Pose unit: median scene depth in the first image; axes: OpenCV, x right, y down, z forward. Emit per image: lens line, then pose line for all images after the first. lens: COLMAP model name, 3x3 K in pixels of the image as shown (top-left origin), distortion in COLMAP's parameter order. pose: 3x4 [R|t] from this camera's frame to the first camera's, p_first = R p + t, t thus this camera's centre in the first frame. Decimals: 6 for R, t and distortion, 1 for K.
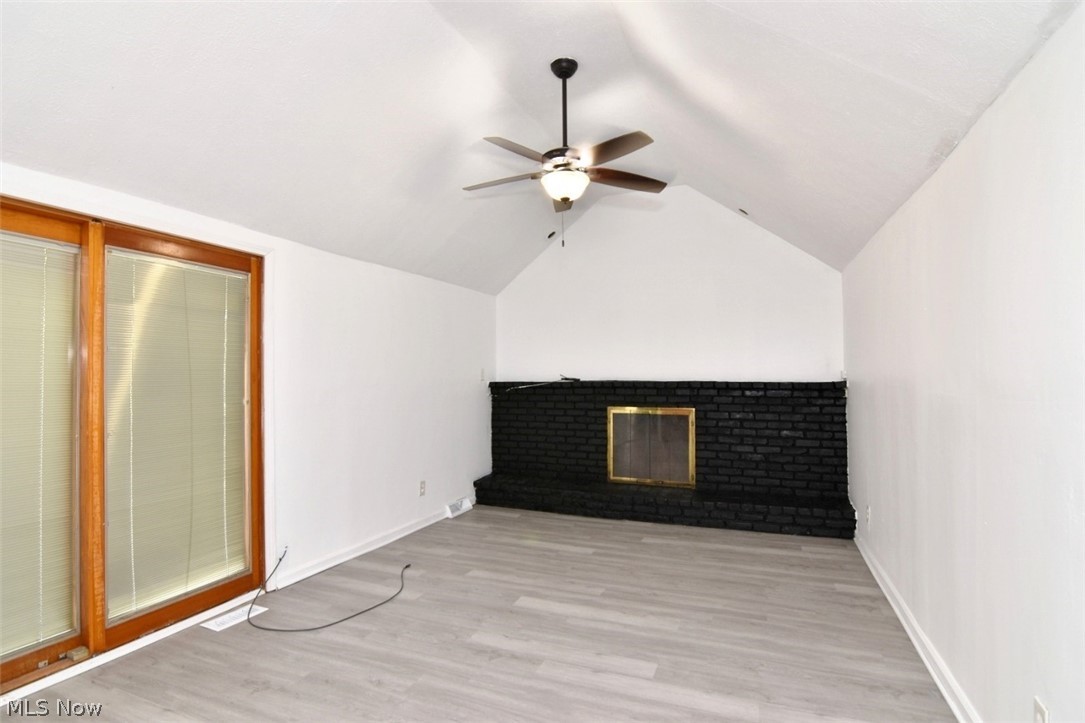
lens RADIAL K [[542.1, 0, 541.6], [0, 542.1, 365.6], [0, 0, 1]] dist [-0.003184, -0.004458]
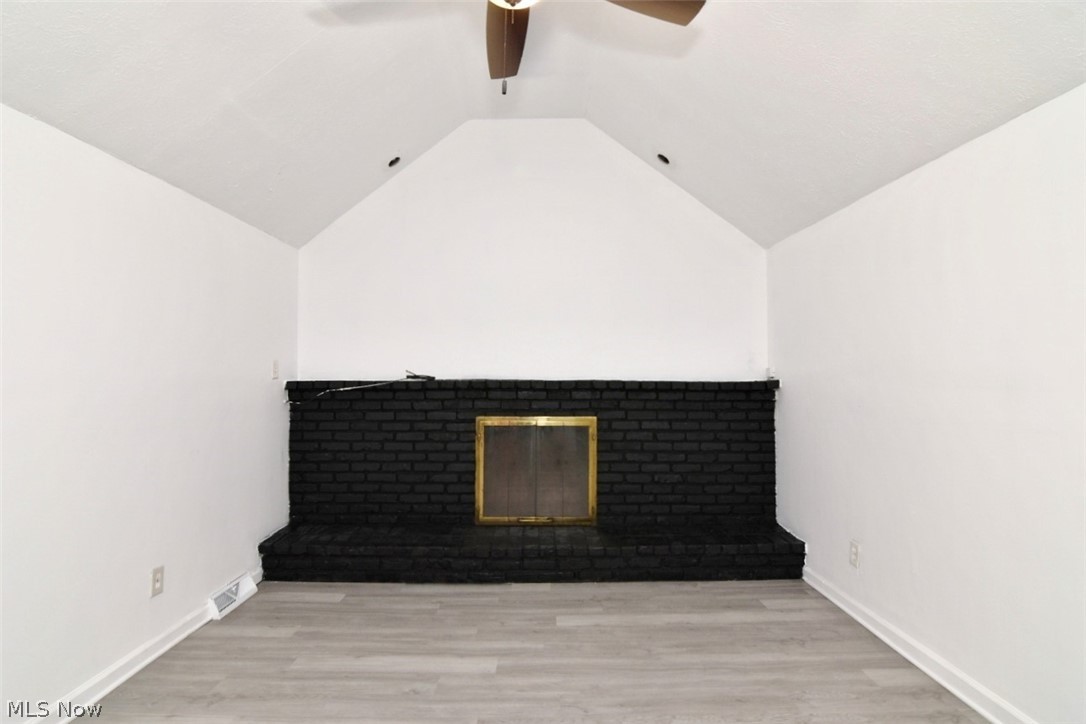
lens RADIAL K [[542.6, 0, 543.6], [0, 542.6, 363.6], [0, 0, 1]] dist [-0.003184, -0.004458]
pose [[0.924557, 0.012987, 0.380822, -0.072020], [-0.010883, 0.999911, -0.007680, 0.013089], [-0.380888, 0.002956, 0.924616, 0.352599]]
